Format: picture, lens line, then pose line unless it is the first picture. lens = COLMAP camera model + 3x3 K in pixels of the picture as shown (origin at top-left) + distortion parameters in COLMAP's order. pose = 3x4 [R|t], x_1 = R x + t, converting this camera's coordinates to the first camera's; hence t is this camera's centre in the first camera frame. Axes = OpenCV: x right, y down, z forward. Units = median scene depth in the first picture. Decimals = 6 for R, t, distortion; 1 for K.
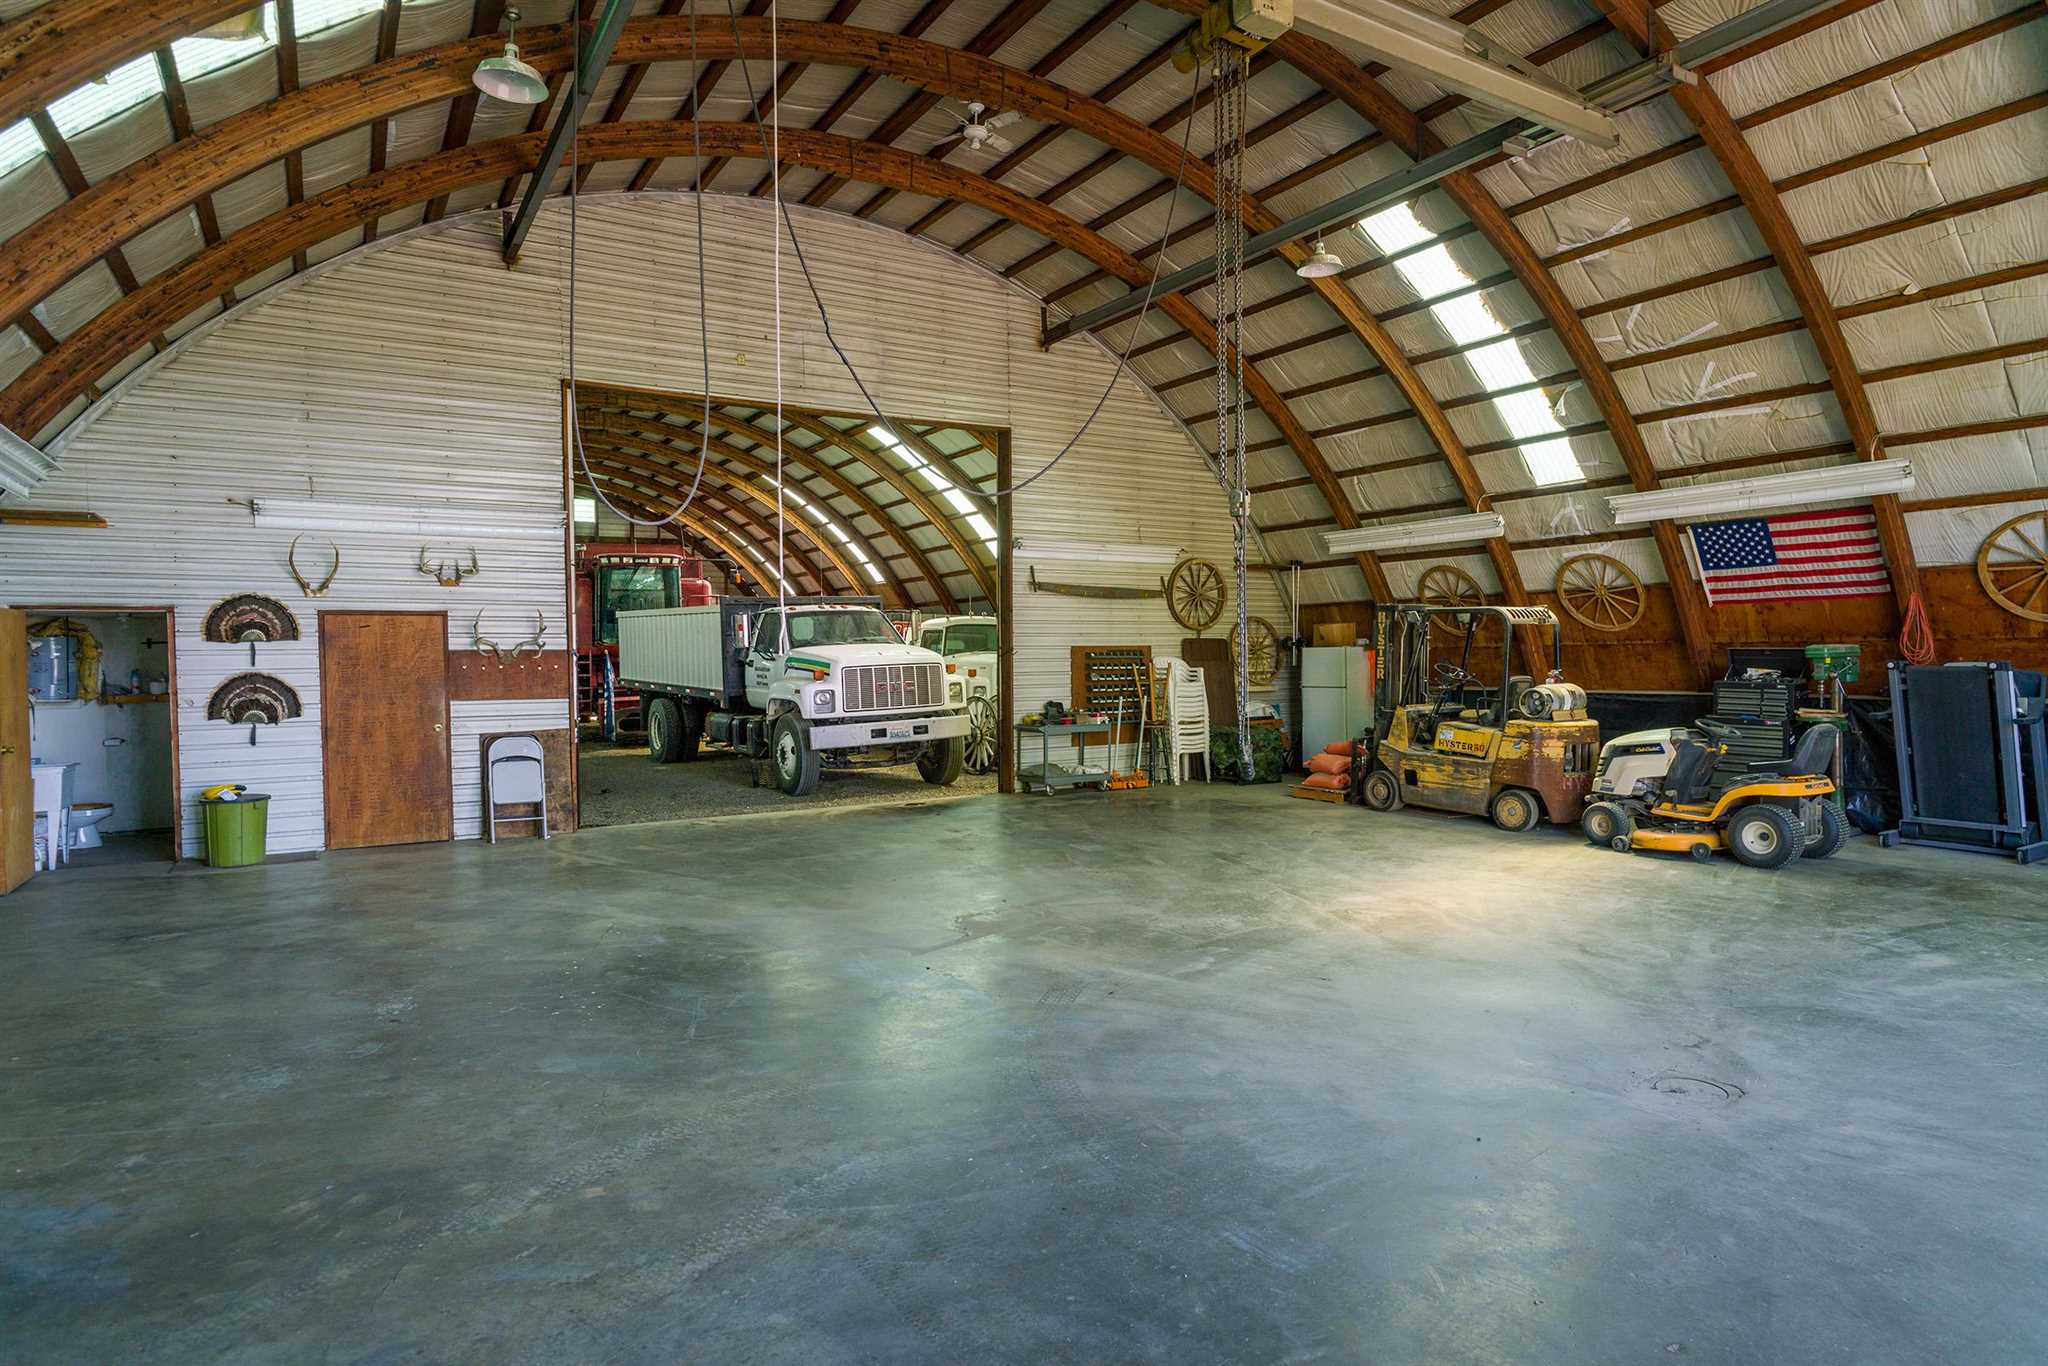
lens RADIAL K [[1126.9, 0, 1022.7], [0, 1126.9, 684.3], [0, 0, 1]] dist [-0.000574, -0.000125]
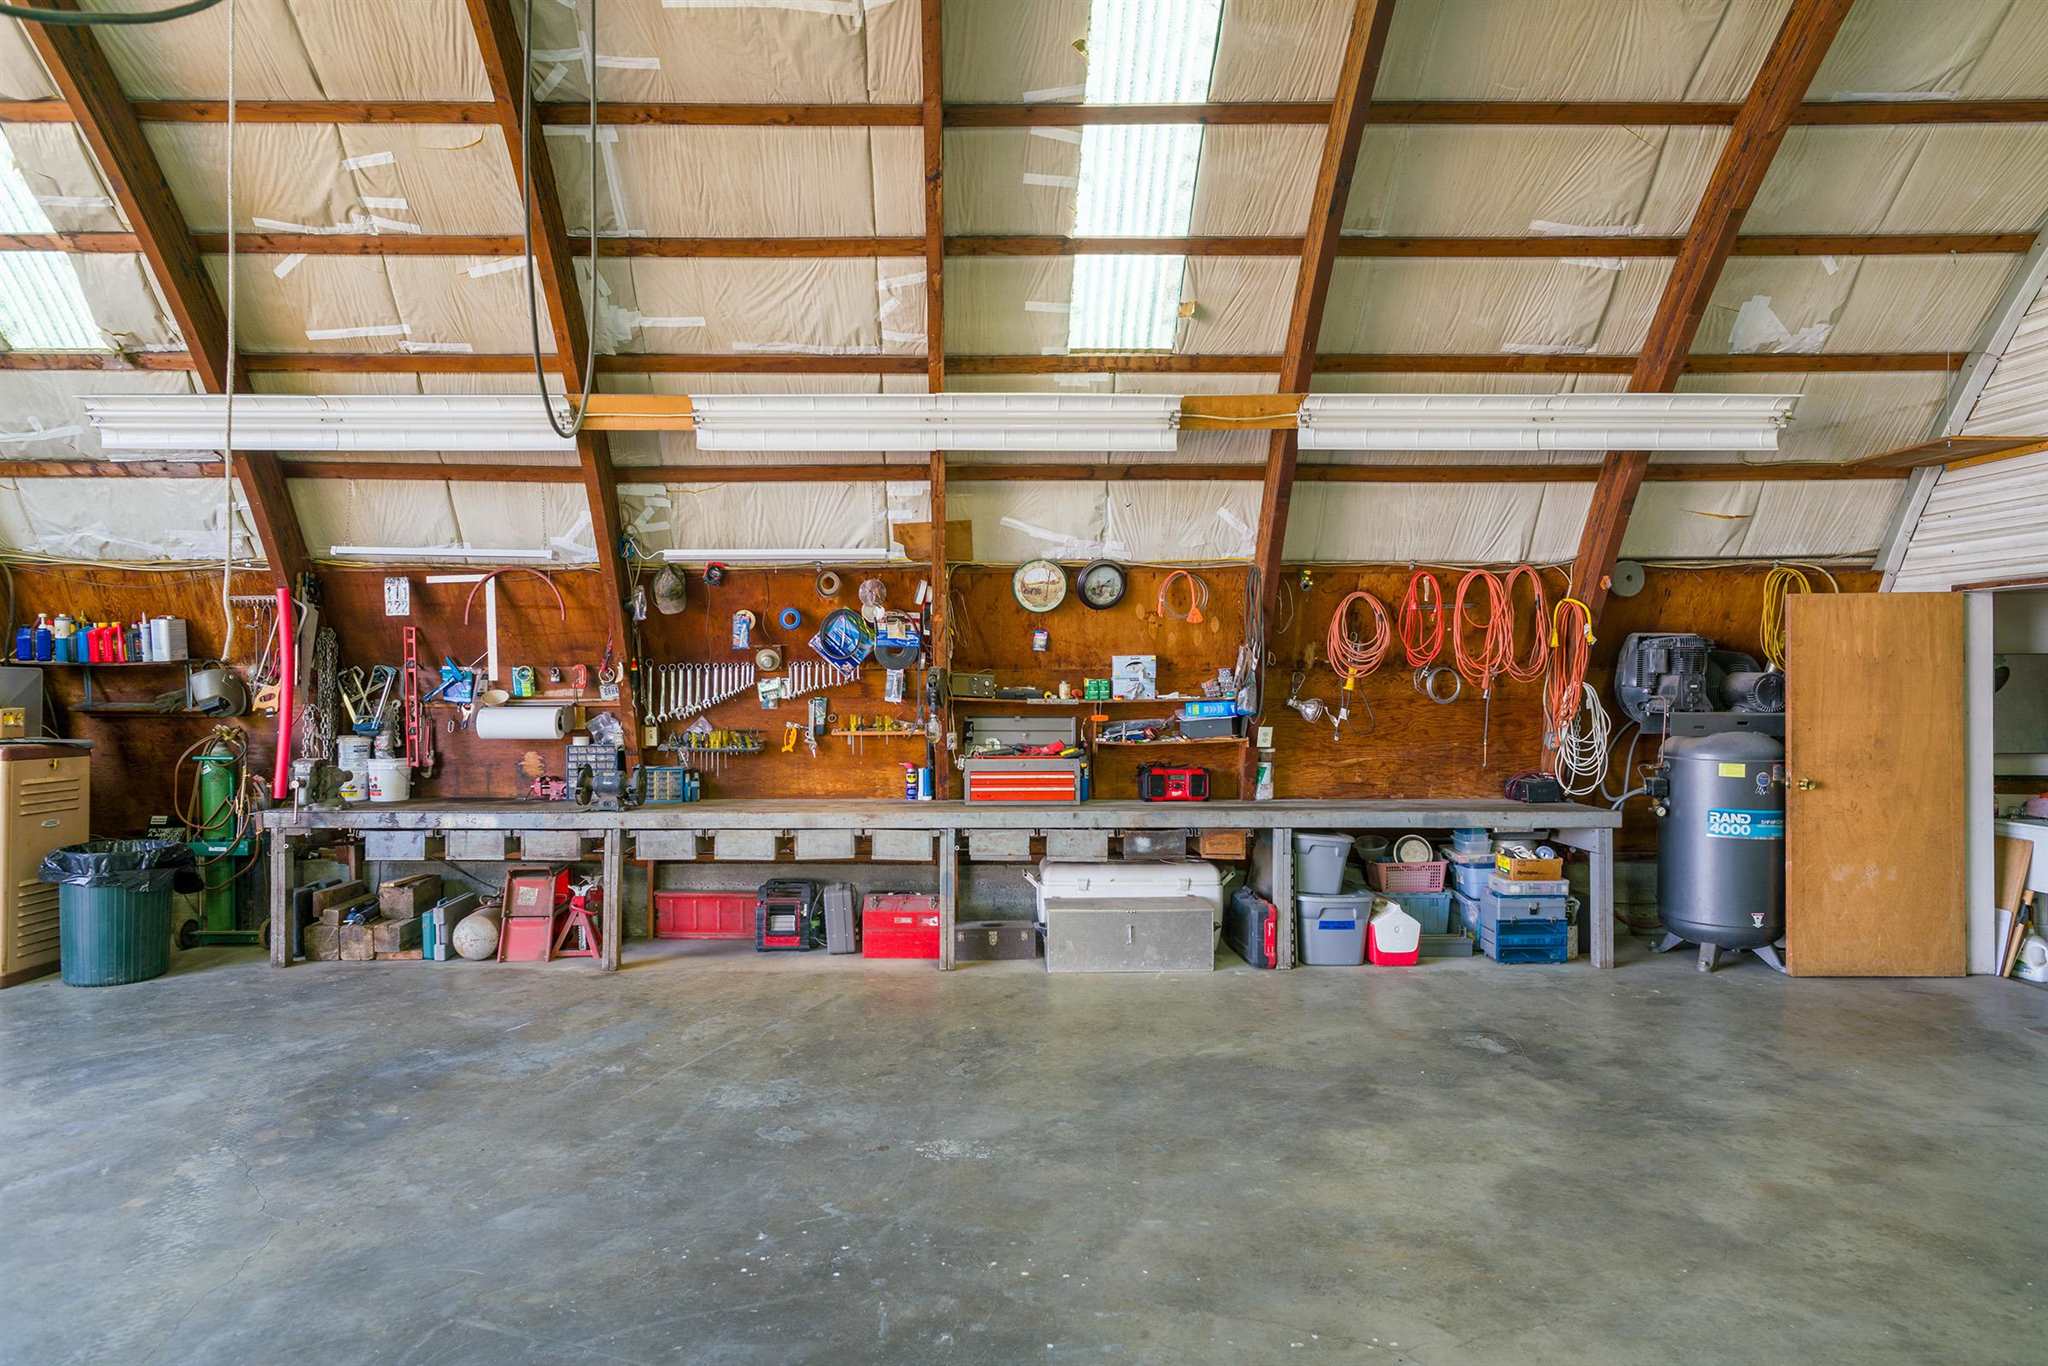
lens RADIAL K [[1126.9, 0, 1023.5], [0, 1126.9, 680.2], [0, 0, 1]] dist [-0.000574, -0.000125]
pose [[-0.502771, 0.009372, -0.864369, 0.083160], [-0.017158, 0.999636, 0.020819, -0.054694], [0.864250, 0.025298, -0.502427, 1.775512]]
